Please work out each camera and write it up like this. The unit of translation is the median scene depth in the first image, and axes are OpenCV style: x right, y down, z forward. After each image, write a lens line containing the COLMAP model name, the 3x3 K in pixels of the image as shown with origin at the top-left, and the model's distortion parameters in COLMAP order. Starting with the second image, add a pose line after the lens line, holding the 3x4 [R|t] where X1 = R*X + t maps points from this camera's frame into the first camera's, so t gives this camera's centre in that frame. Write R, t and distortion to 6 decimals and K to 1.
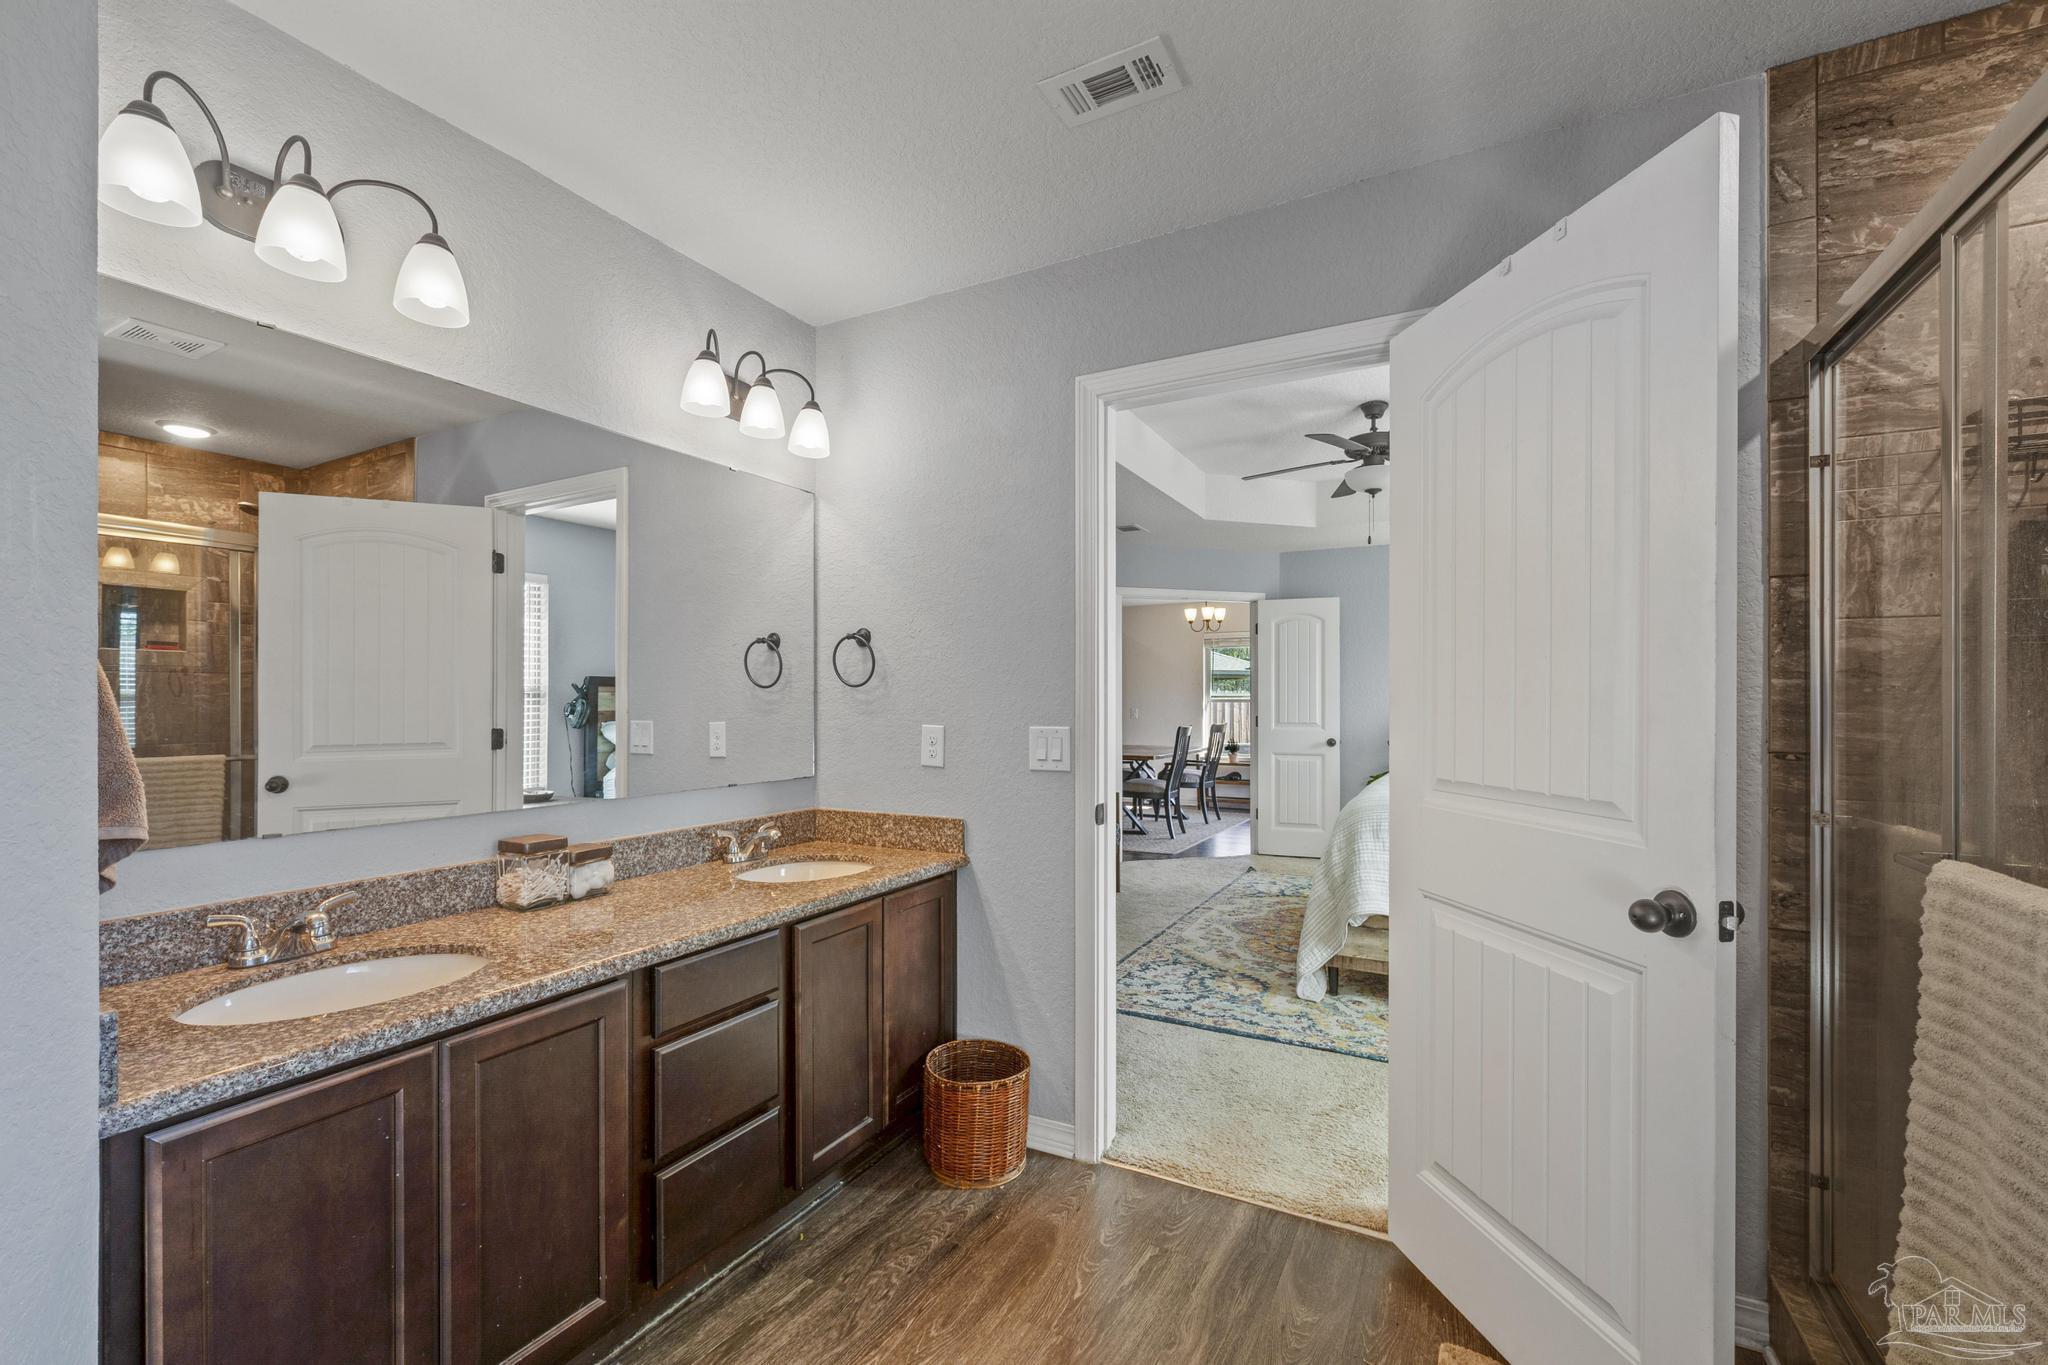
lens RADIAL K [[865.1, 0, 1025.5], [0, 865.1, 696.8], [0, 0, 1]] dist [0.002541, -0.000639]
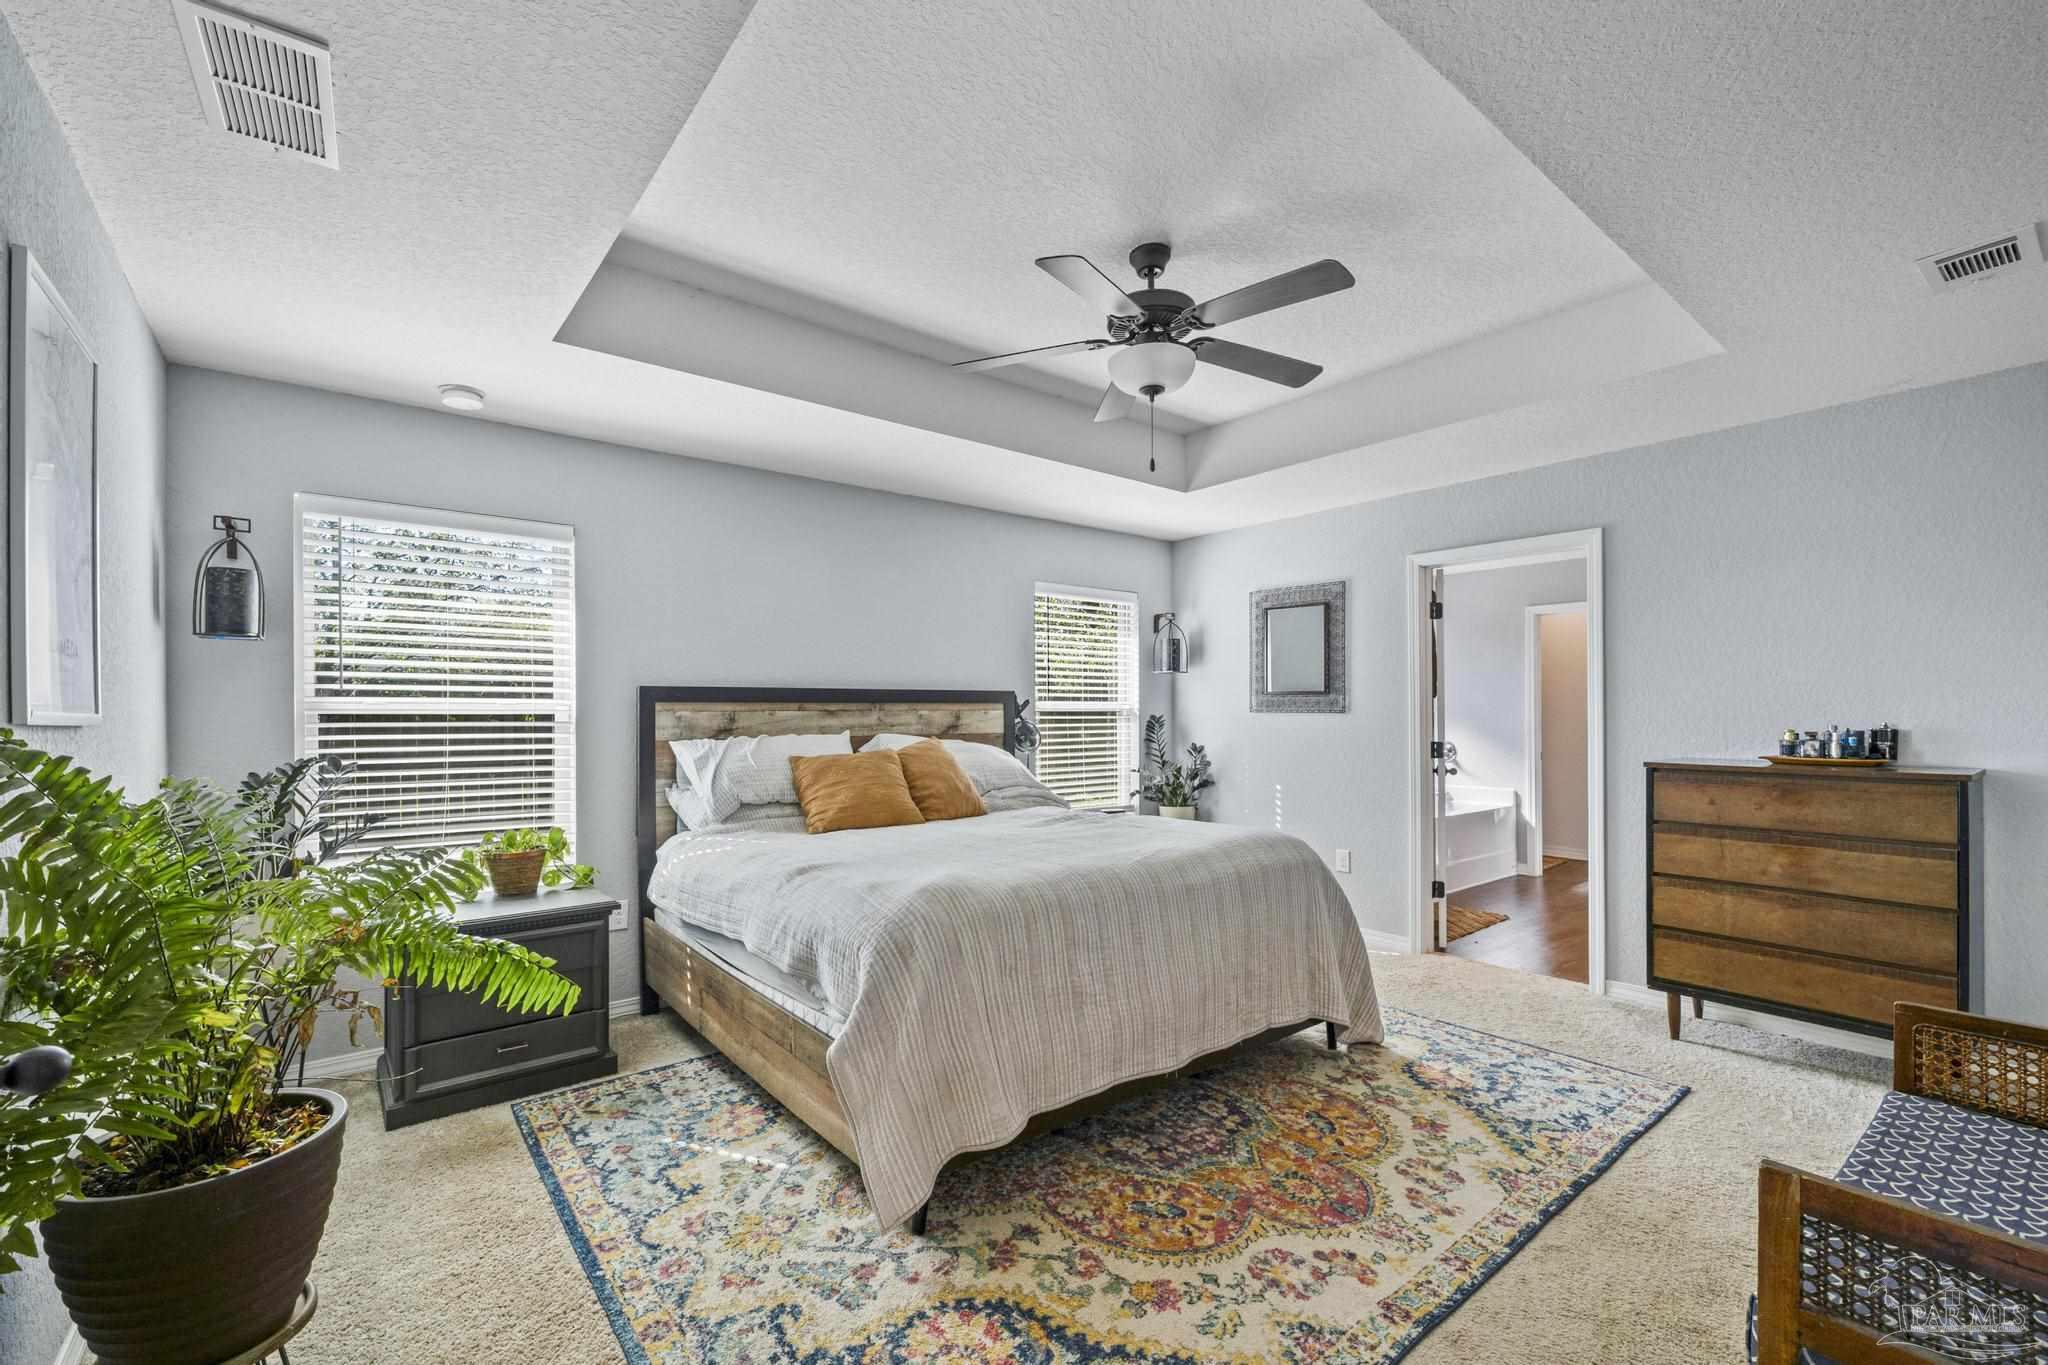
lens RADIAL K [[865.1, 0, 1022.8], [0, 865.1, 726.3], [0, 0, 1]] dist [0.002541, -0.000639]
pose [[-0.919658, -0.003404, 0.392705, 0.261600], [-0.000846, 0.999977, 0.006687, 0.001117], [-0.392718, 0.005817, -0.919640, 1.709757]]
